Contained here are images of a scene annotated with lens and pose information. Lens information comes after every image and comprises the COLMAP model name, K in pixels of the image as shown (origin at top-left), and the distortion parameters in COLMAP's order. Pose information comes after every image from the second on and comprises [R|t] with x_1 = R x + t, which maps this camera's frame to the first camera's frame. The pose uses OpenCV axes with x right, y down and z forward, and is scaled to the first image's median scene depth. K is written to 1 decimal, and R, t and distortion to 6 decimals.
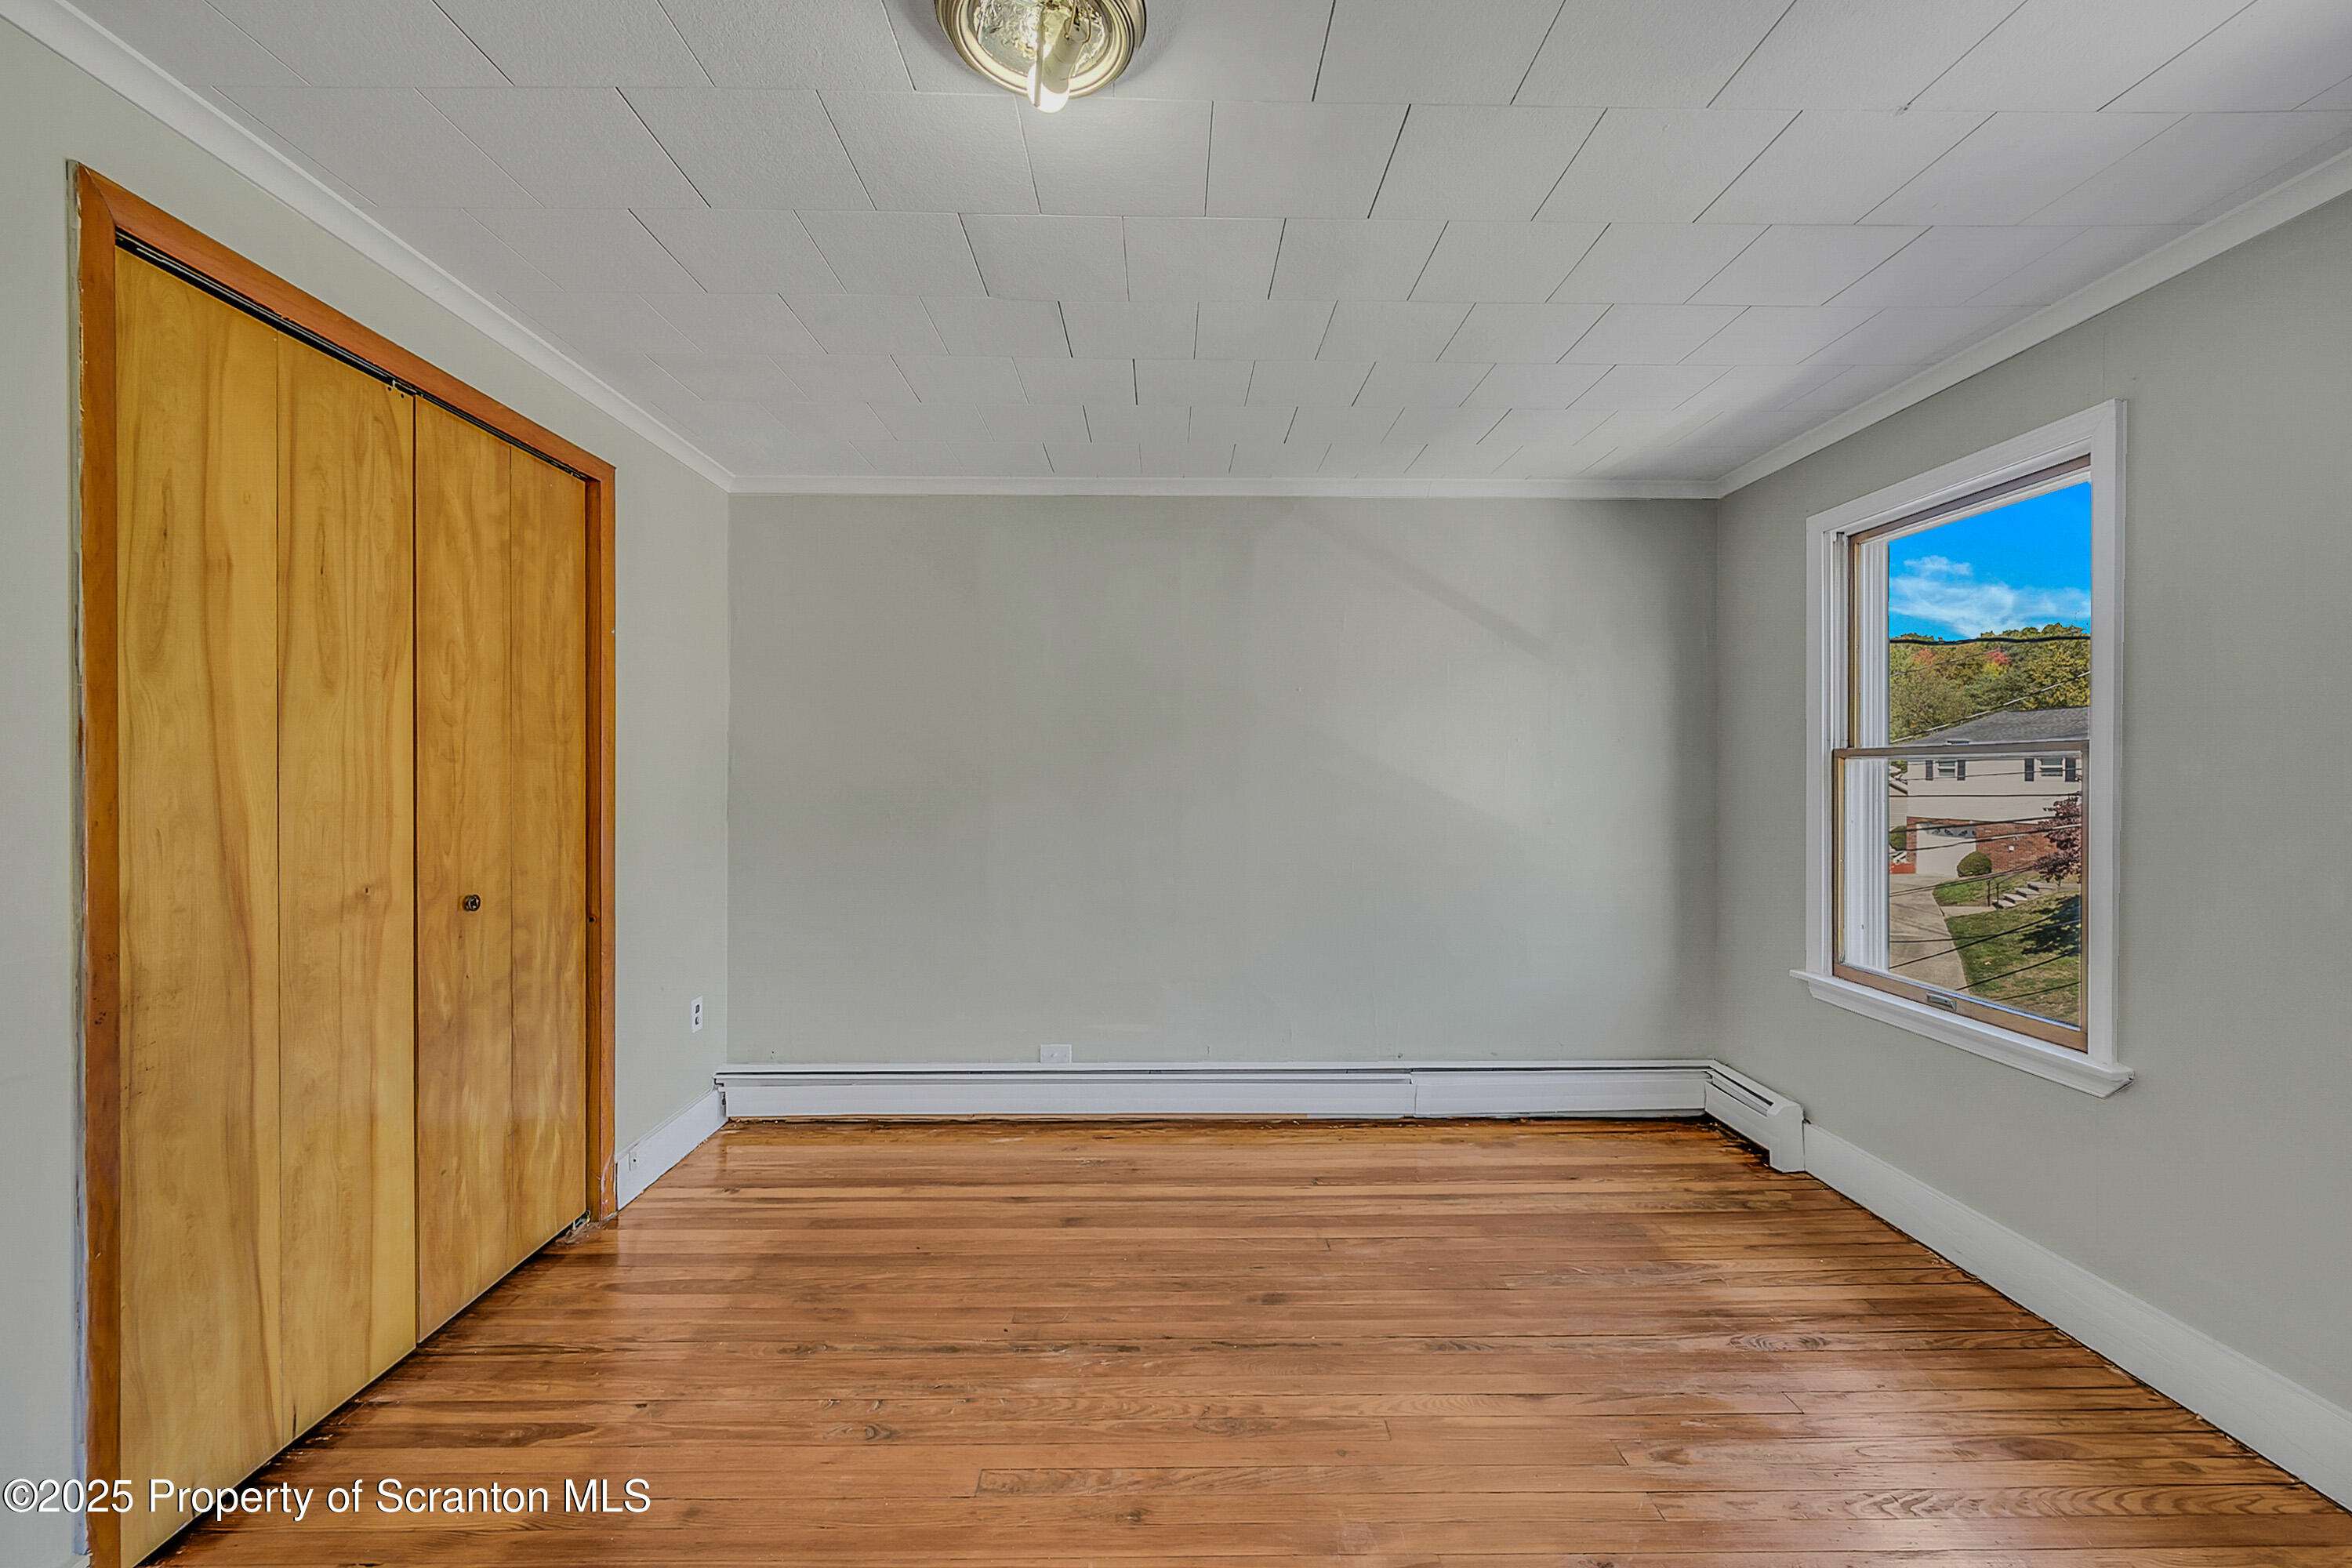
lens RADIAL K [[937.5, 0, 1176.0], [0, 937.5, 784.0], [0, 0, 1]] dist [0.001700, 0.000248]
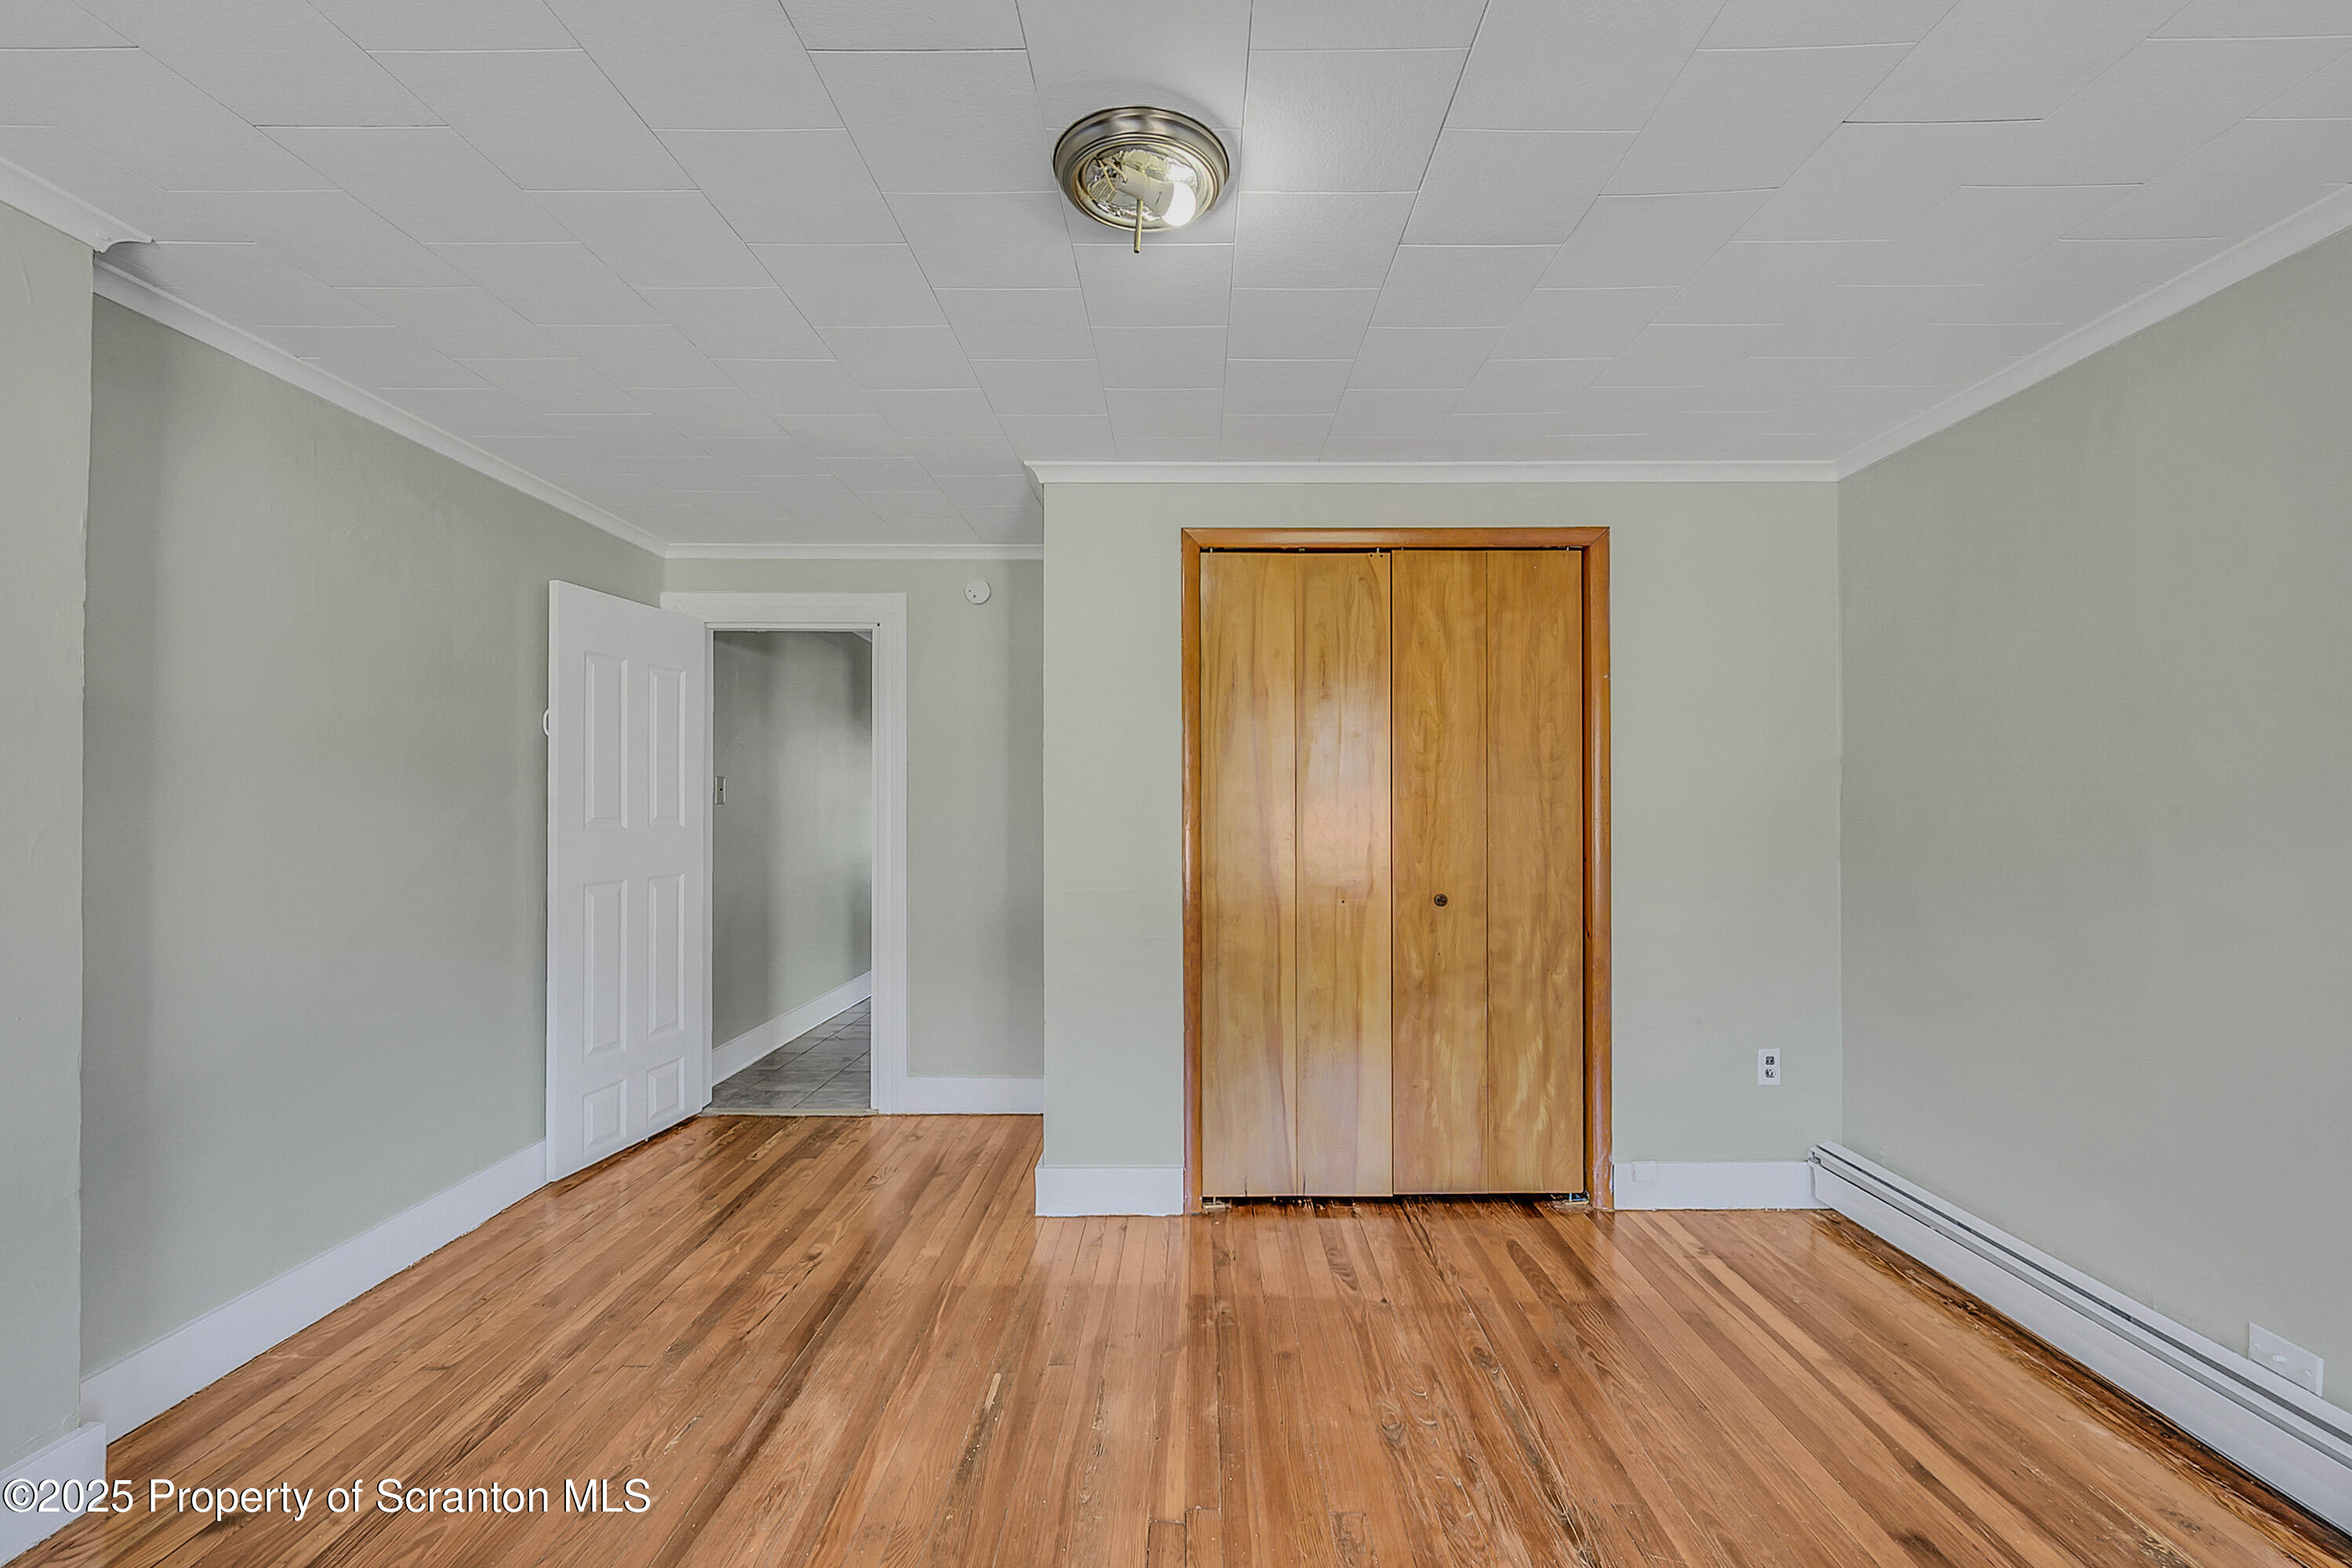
lens RADIAL K [[945.6, 0, 1188.1], [0, 945.6, 796.8], [0, 0, 1]] dist [0.000906, 0.000039]
pose [[-0.021233, -0.005163, -0.999761, 0.586965], [-0.009219, 0.999945, -0.004968, -0.013077], [0.999732, 0.009111, -0.021280, 0.607310]]
